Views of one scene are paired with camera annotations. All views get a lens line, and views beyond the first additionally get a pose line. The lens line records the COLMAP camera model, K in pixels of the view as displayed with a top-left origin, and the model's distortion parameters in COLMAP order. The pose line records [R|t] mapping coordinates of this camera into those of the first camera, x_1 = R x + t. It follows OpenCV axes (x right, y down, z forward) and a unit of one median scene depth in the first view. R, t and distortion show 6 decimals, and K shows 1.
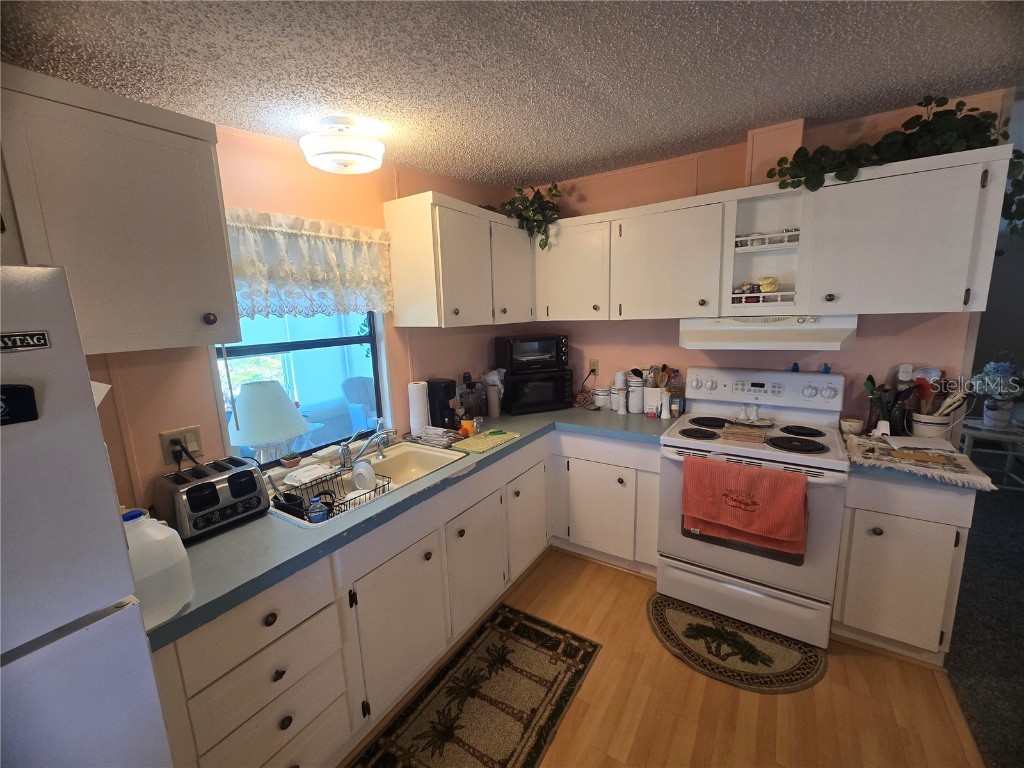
lens RADIAL K [[419.9, 0, 511.8], [0, 419.9, 381.5], [0, 0, 1]] dist [0.003207, 0.000201]
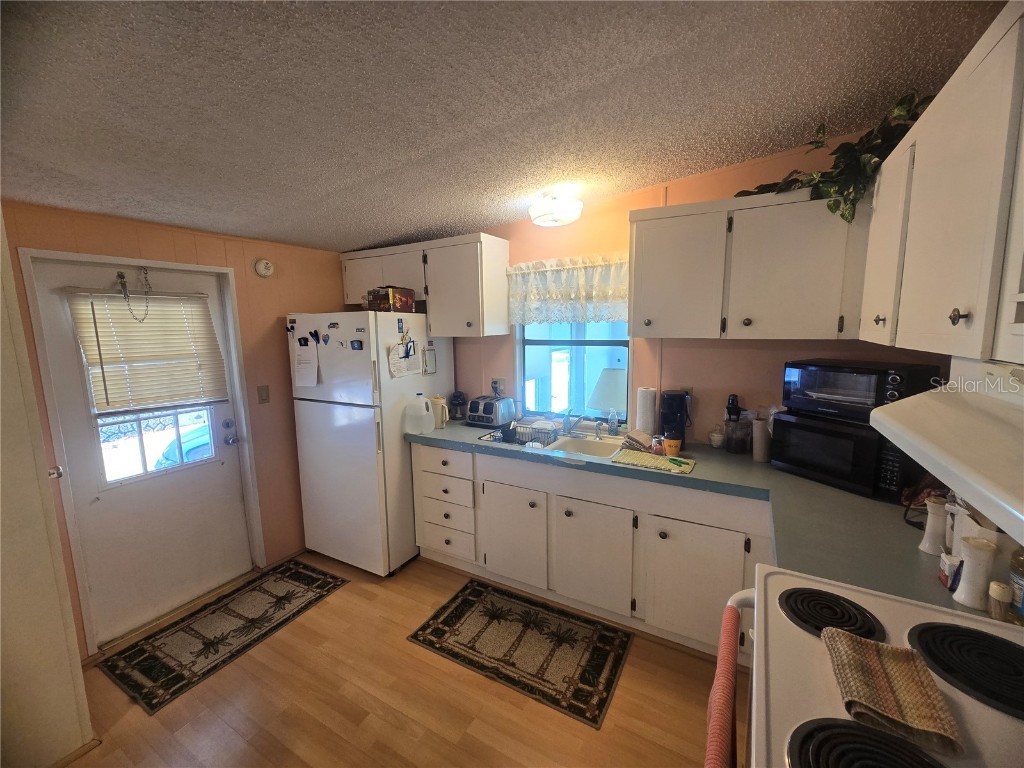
lens RADIAL K [[419.9, 0, 513.2], [0, 419.9, 384.4], [0, 0, 1]] dist [0.003207, 0.000201]
pose [[0.056046, 0.174002, -0.983149, 0.950824], [-0.157623, 0.973891, 0.163378, -0.152524], [0.985908, 0.145810, 0.082010, 0.701294]]
